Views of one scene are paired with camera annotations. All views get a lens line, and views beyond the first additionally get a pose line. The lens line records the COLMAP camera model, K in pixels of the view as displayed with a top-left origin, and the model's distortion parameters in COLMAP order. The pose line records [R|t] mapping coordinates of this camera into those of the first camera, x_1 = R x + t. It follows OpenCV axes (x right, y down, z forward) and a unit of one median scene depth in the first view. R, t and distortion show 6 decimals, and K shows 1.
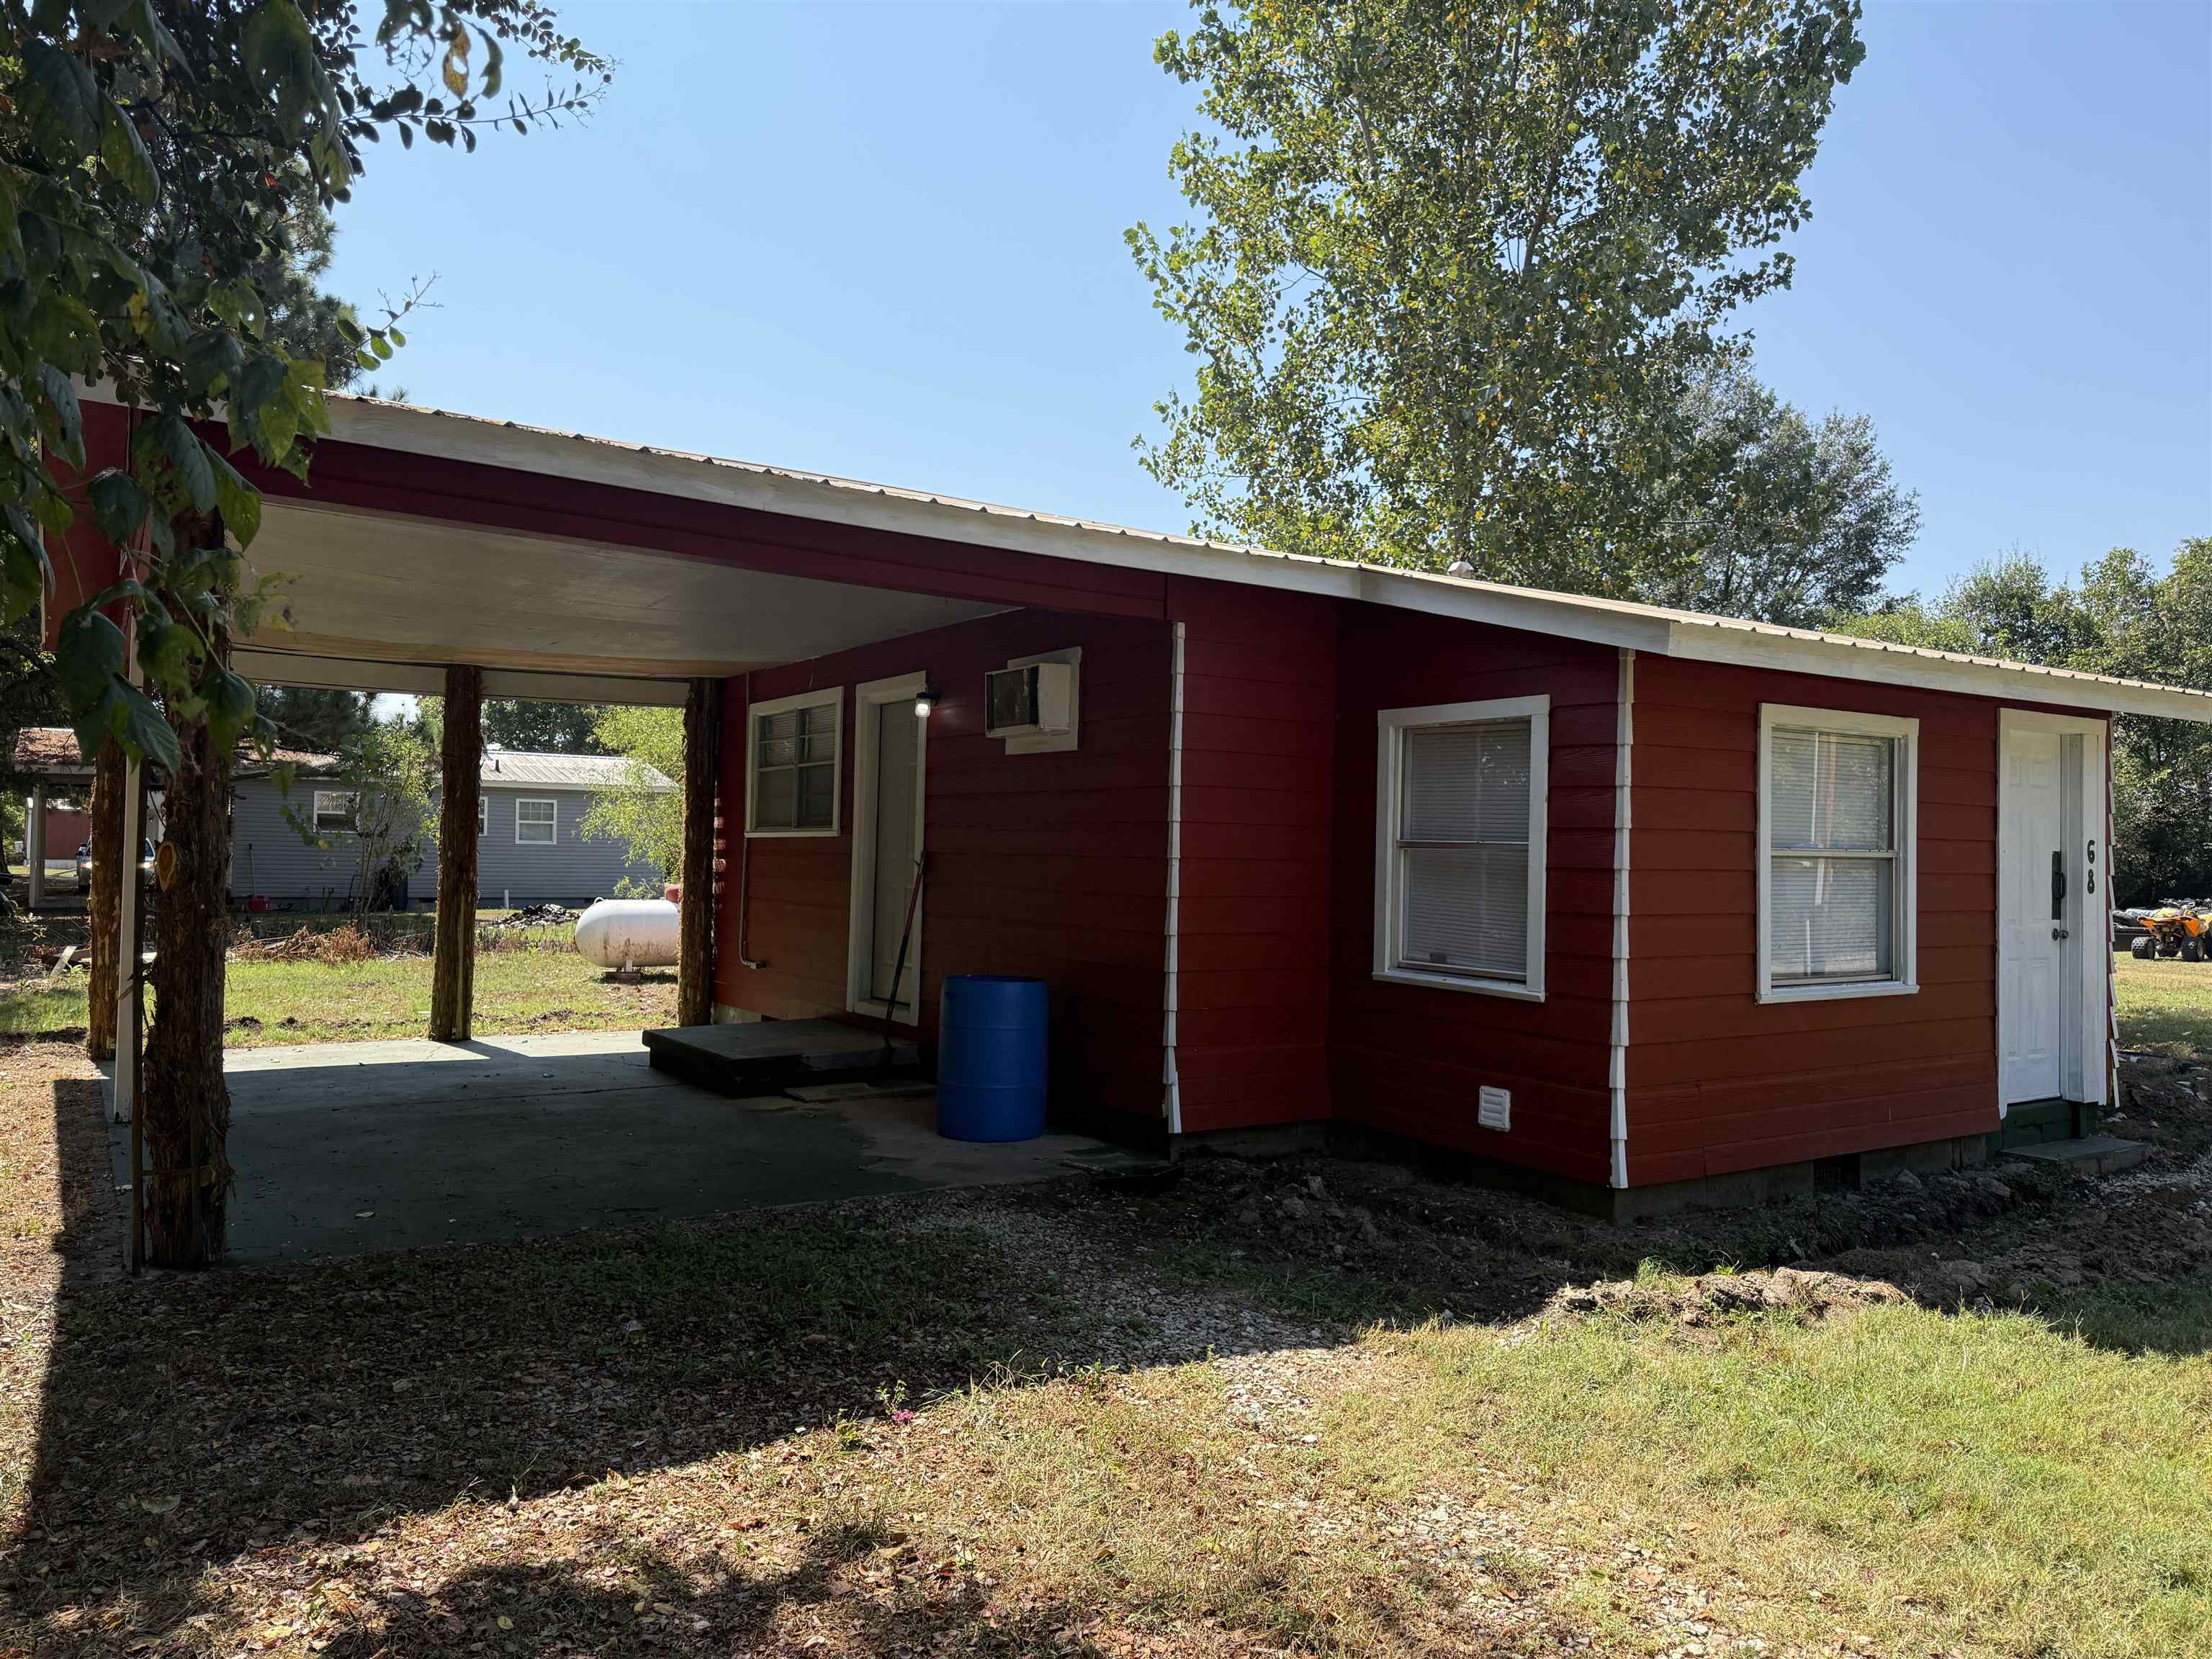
lens RADIAL K [[1550.5, 0, 1103.8], [0, 1550.5, 842.3], [0, 0, 1]] dist [-0.003322, -0.001657]
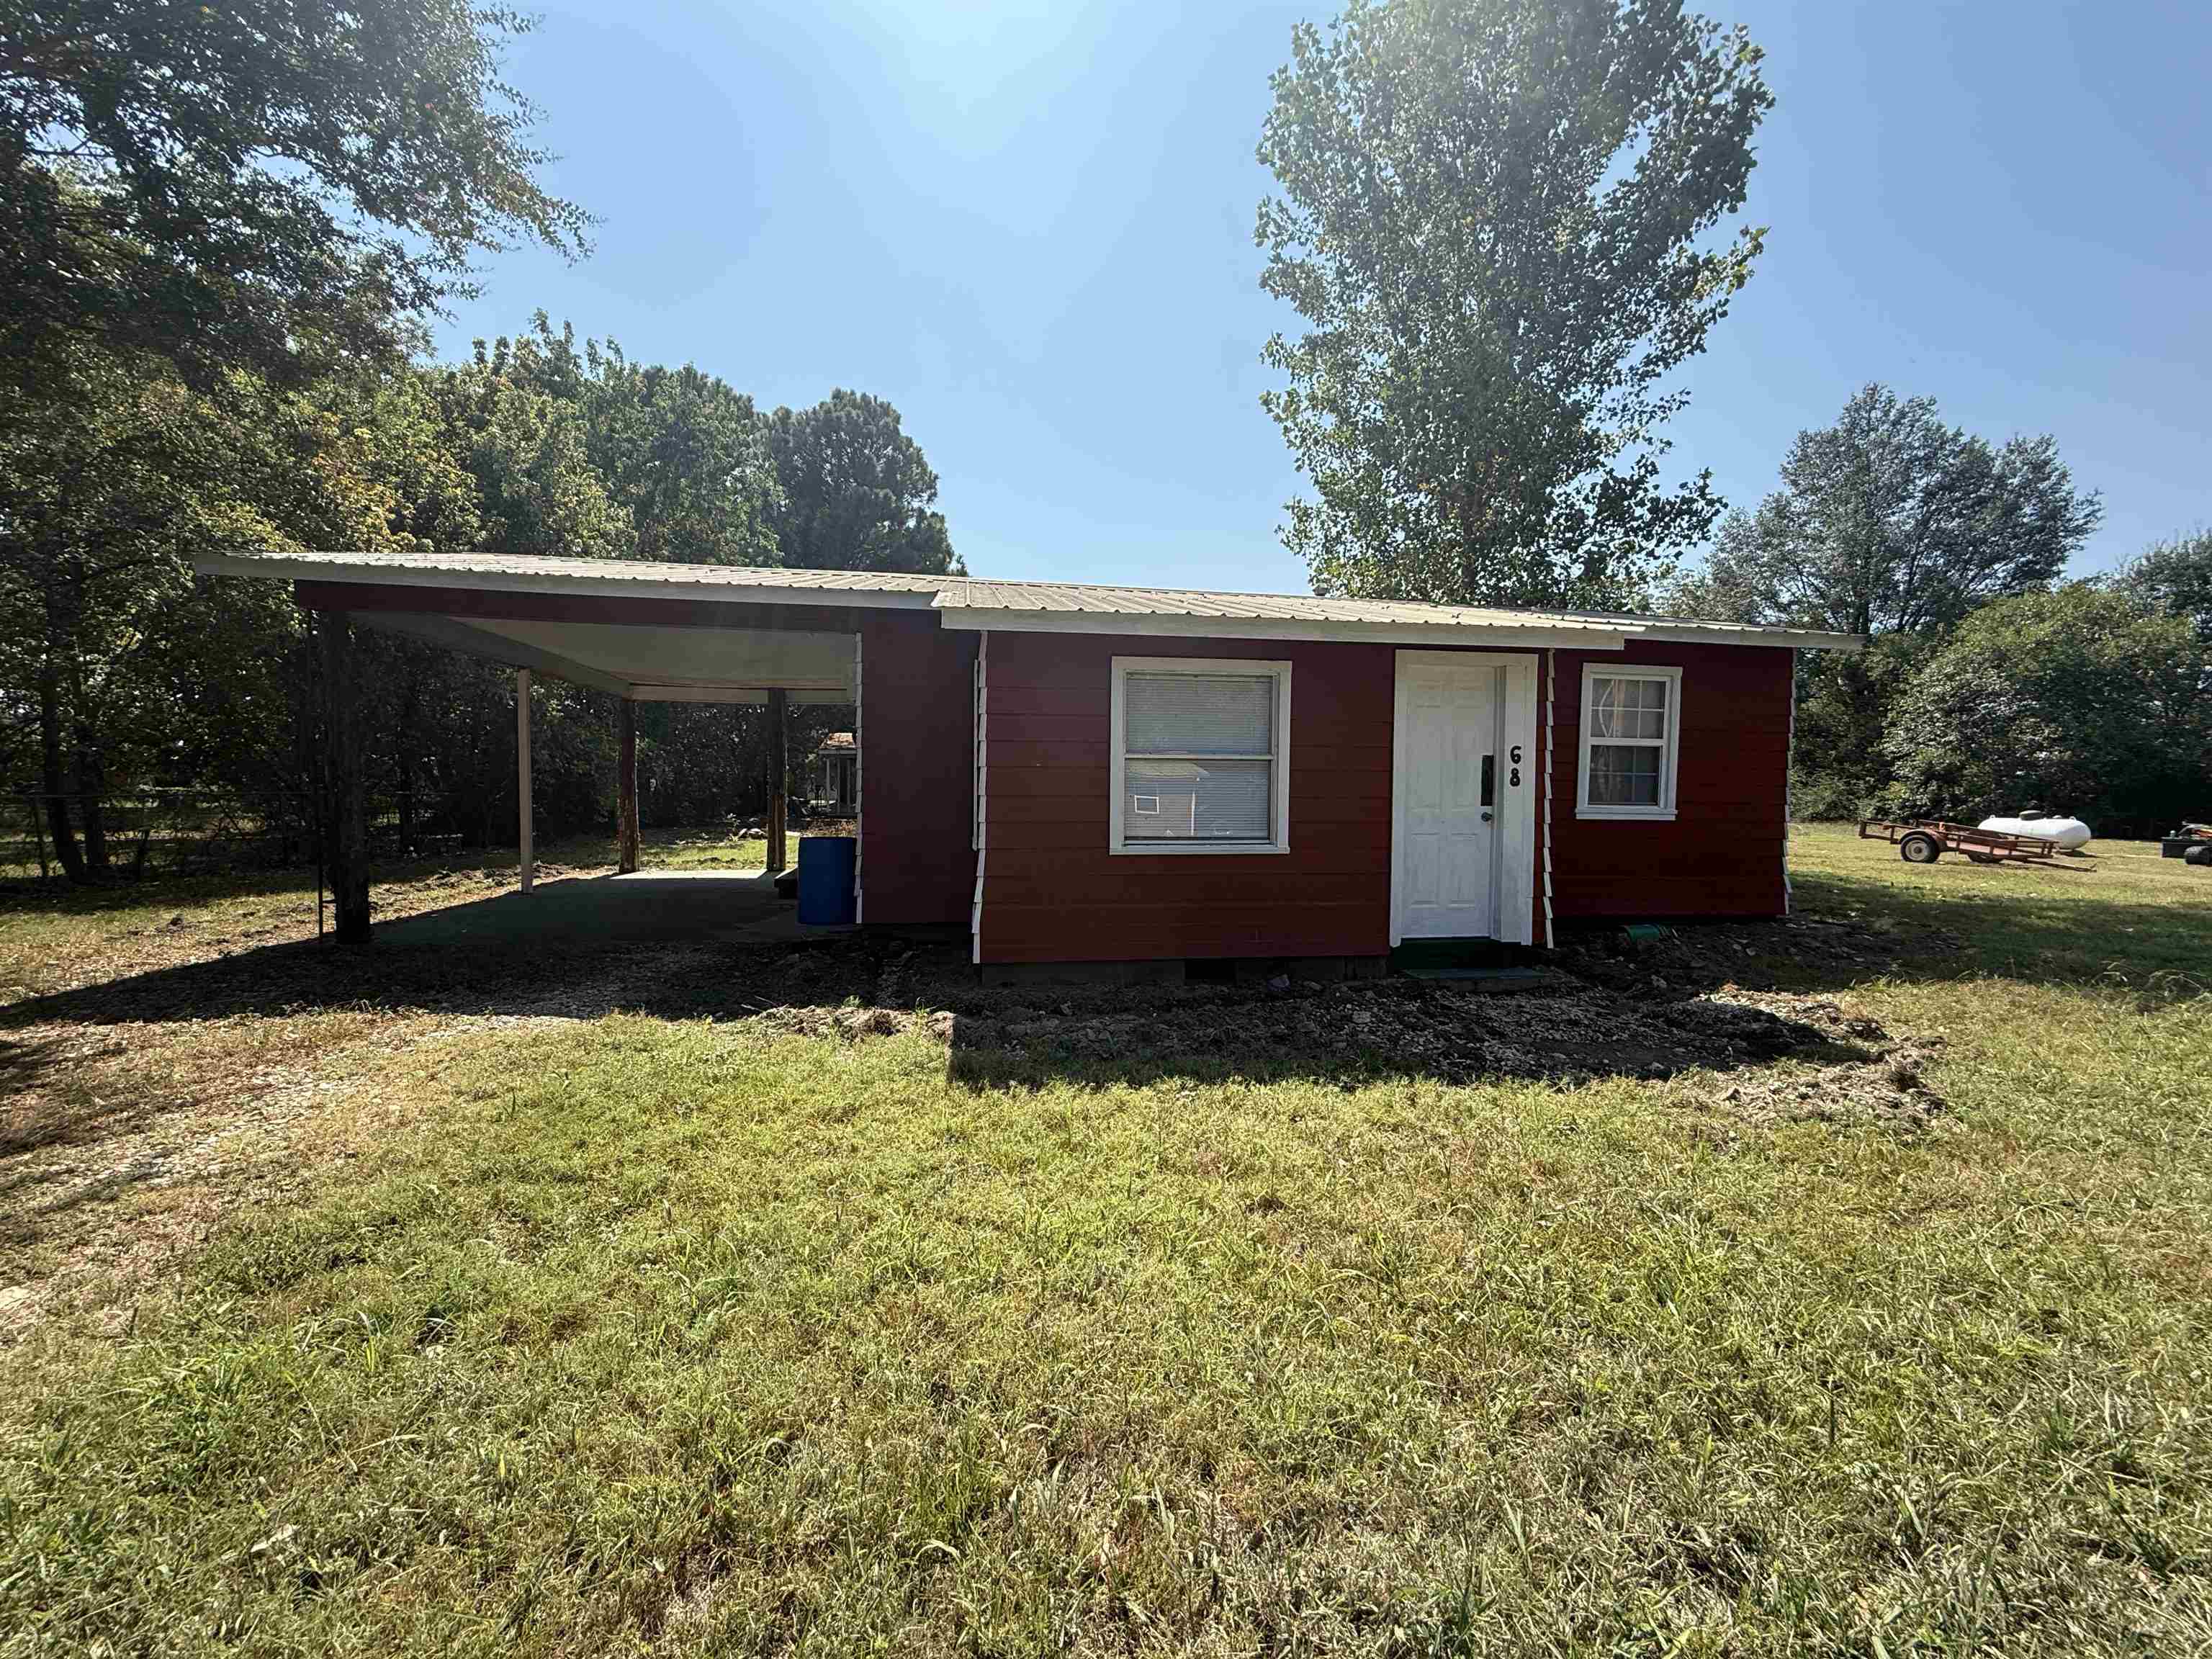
lens RADIAL K [[879.3, 0, 1096.3], [0, 879.3, 827.5], [0, 0, 1]] dist [-0.000794, 0.000039]
pose [[0.915636, 0.010555, -0.401869, 0.369620], [0.008796, 0.998890, 0.046278, 0.018256], [0.401912, -0.045909, 0.914527, 0.097952]]
